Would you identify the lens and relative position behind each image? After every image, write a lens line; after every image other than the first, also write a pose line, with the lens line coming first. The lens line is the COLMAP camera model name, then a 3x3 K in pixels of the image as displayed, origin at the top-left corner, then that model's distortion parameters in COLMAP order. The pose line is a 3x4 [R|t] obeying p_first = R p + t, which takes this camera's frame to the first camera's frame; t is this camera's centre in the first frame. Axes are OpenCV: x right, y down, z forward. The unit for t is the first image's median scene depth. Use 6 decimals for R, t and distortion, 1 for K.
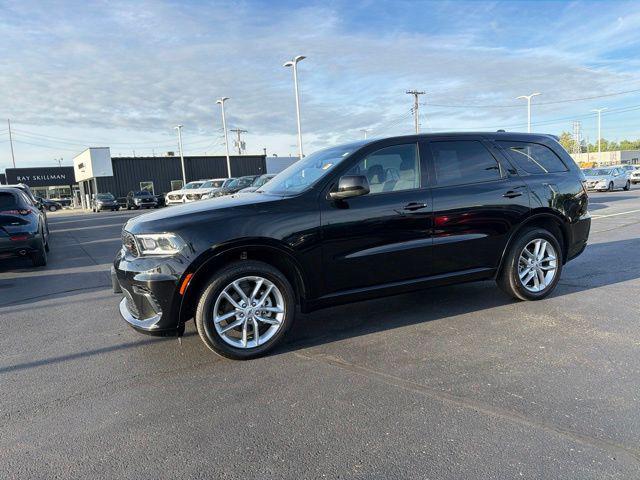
lens RADIAL K [[452.5, 0, 320.0], [0, 452.5, 240.0], [0, 0, 1]] dist [0.039310, -0.047056]
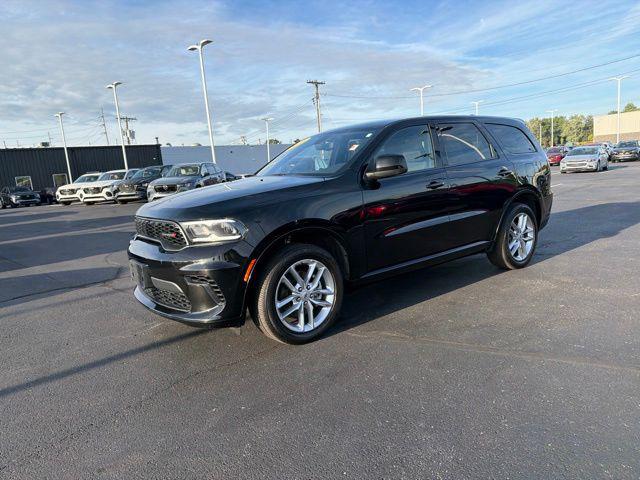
lens RADIAL K [[454.1, 0, 320.0], [0, 454.1, 240.0], [0, 0, 1]] dist [0.043747, -0.056230]
pose [[0.973044, -0.052958, 0.224458, -0.306744], [0.048501, 0.998502, 0.025328, 0.013820], [-0.225463, -0.013759, 0.974155, 0.030831]]
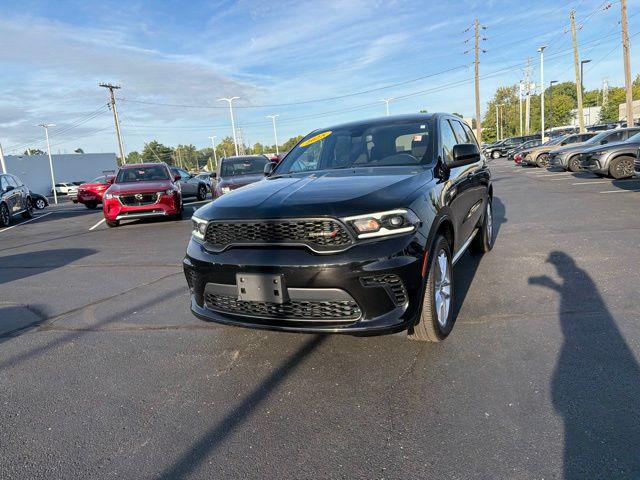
lens RADIAL K [[457.3, 0, 320.0], [0, 457.3, 240.0], [0, 0, 1]] dist [0.023454, -0.029364]
pose [[0.772405, -0.121215, 0.623456, -0.840790], [0.124948, 0.991437, 0.037959, -0.006248], [-0.622718, 0.048580, 0.780937, 0.370052]]
